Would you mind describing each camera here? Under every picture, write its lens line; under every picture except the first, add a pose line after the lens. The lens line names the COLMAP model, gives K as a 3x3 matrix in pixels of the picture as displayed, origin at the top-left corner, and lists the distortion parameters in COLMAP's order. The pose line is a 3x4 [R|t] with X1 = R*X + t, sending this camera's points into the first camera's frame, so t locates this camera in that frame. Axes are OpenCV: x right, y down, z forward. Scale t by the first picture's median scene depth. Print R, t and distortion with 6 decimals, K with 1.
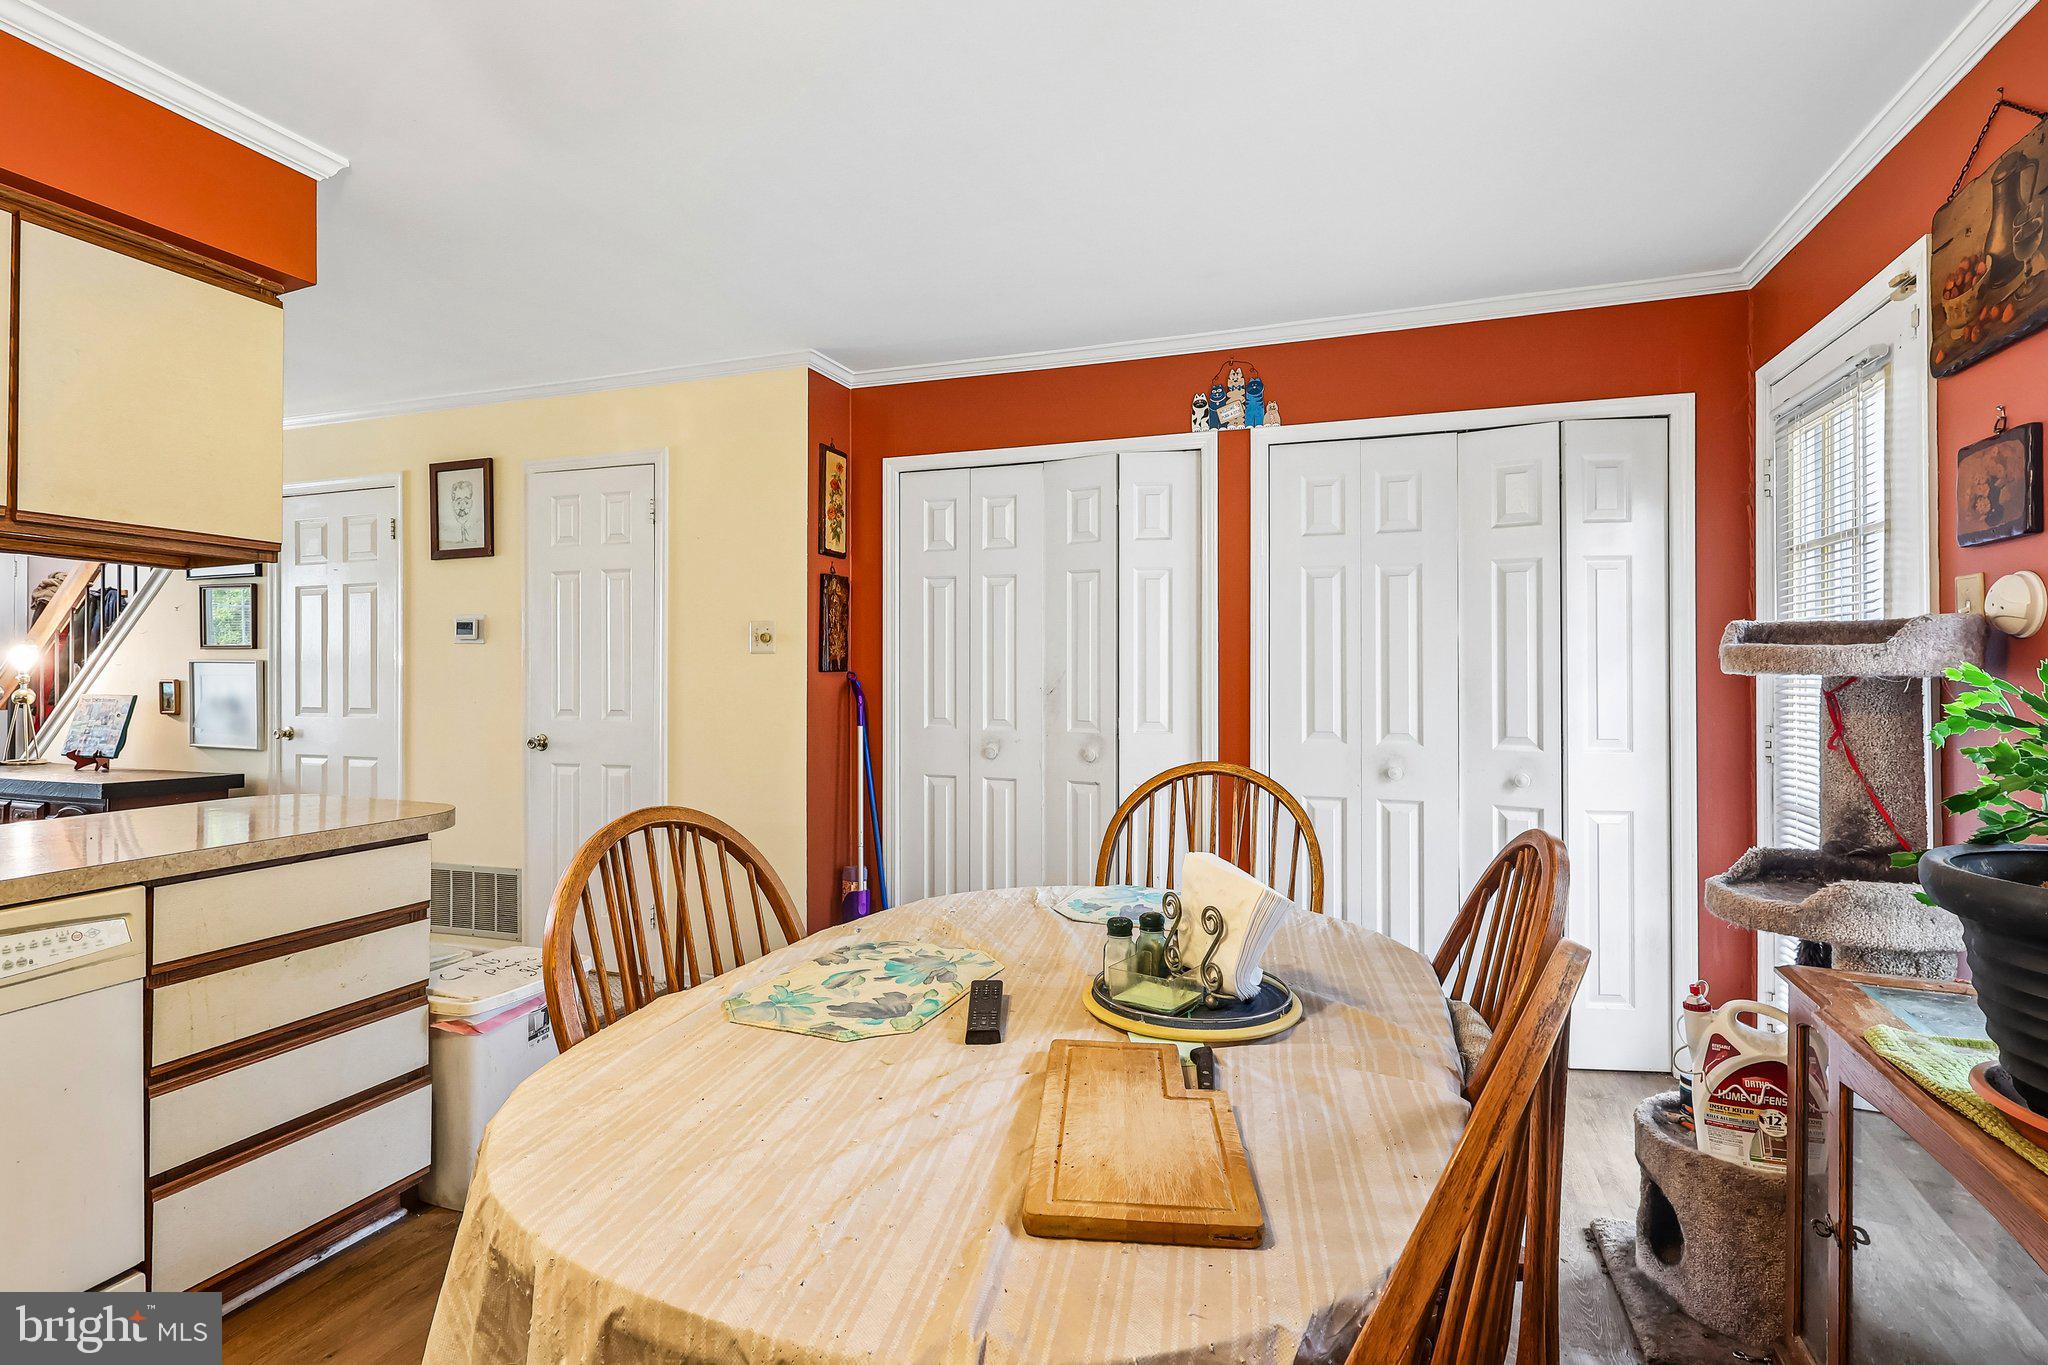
lens RADIAL K [[965.9, 0, 1022.8], [0, 965.9, 662.9], [0, 0, 1]] dist [-0.004028, 0.001959]
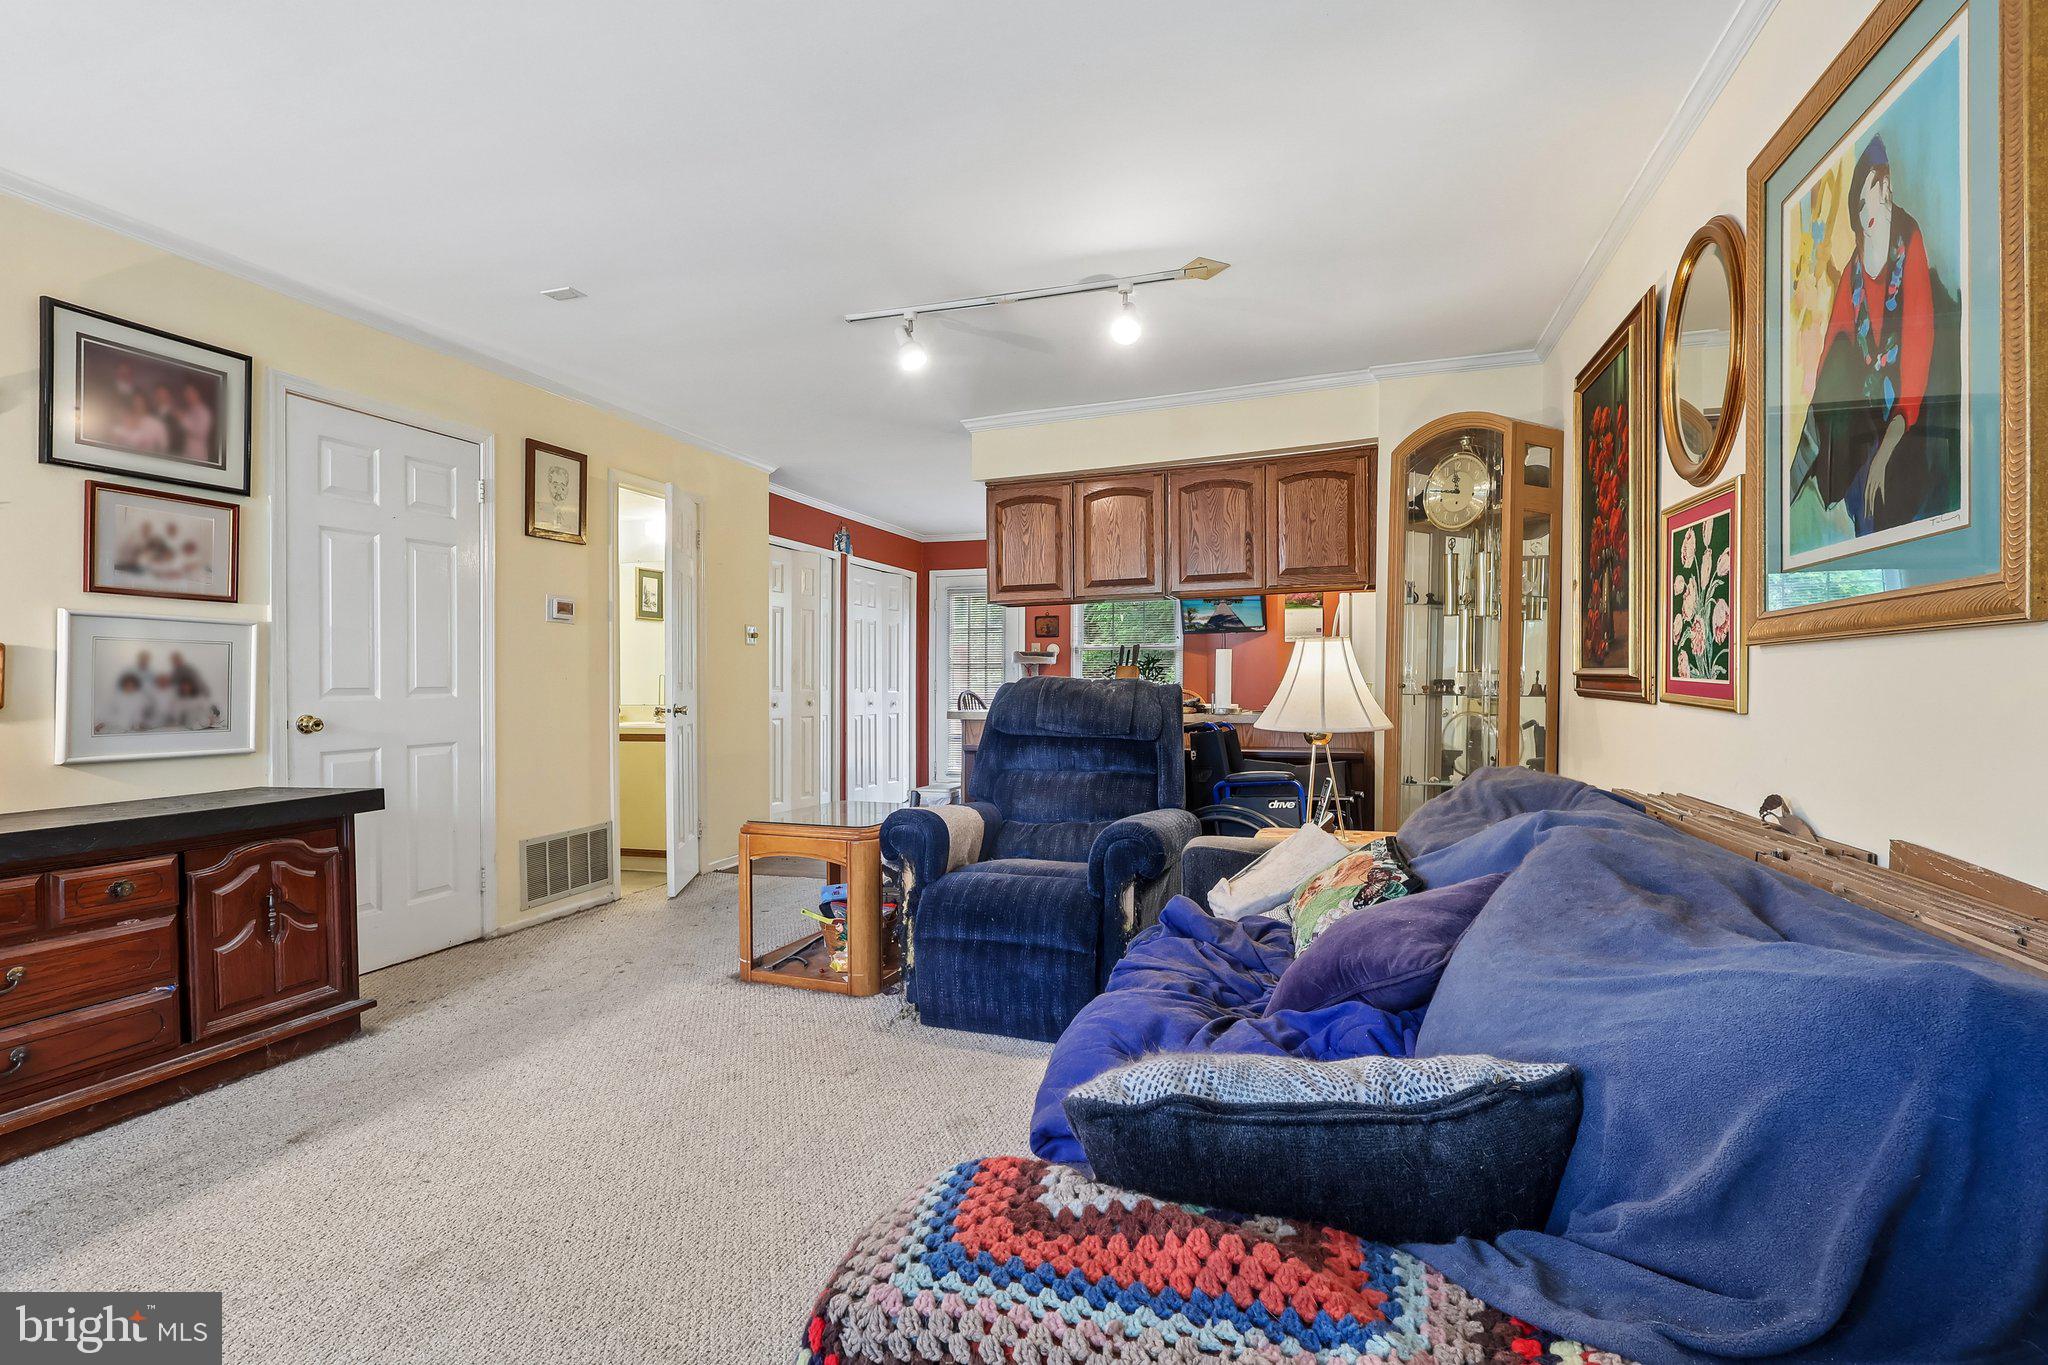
lens RADIAL K [[965.9, 0, 1019.6], [0, 965.9, 688.8], [0, 0, 1]] dist [-0.004028, 0.001959]
pose [[-0.028205, -0.008882, 0.999563, -2.145415], [-0.004573, 0.999951, 0.008756, 0.052999], [-0.999592, -0.004324, -0.028244, 0.690738]]
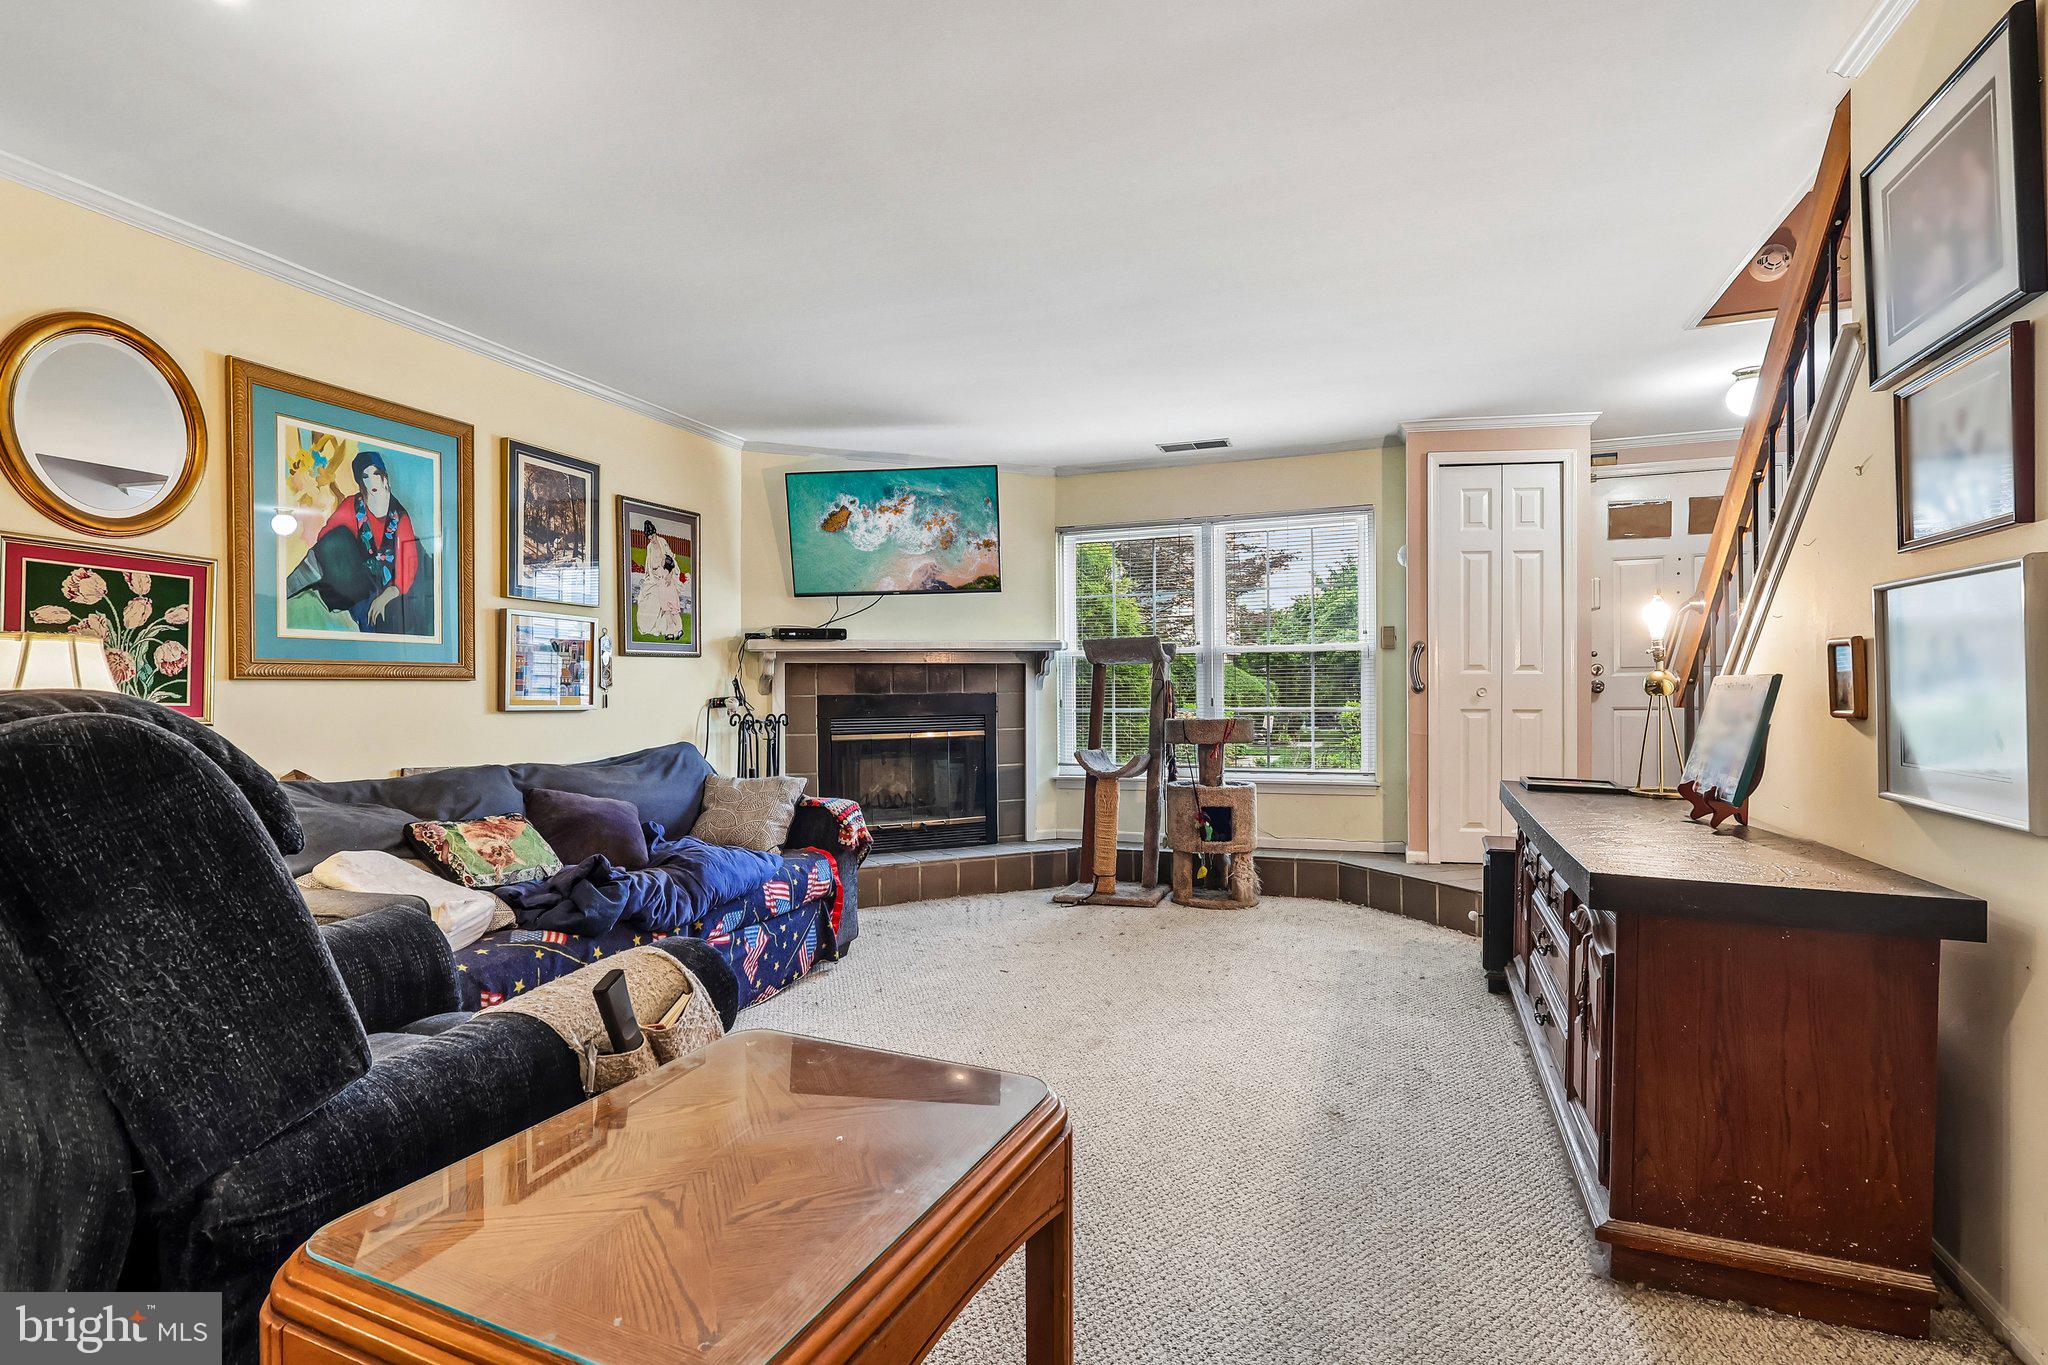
lens RADIAL K [[965.9, 0, 1027.8], [0, 965.9, 699.9], [0, 0, 1]] dist [-0.004028, 0.001959]
pose [[-0.009992, 0.007573, -0.999921, -0.674447], [0.016904, 0.999830, 0.007403, 0.054489], [0.999807, -0.016829, -0.010118, 0.961551]]
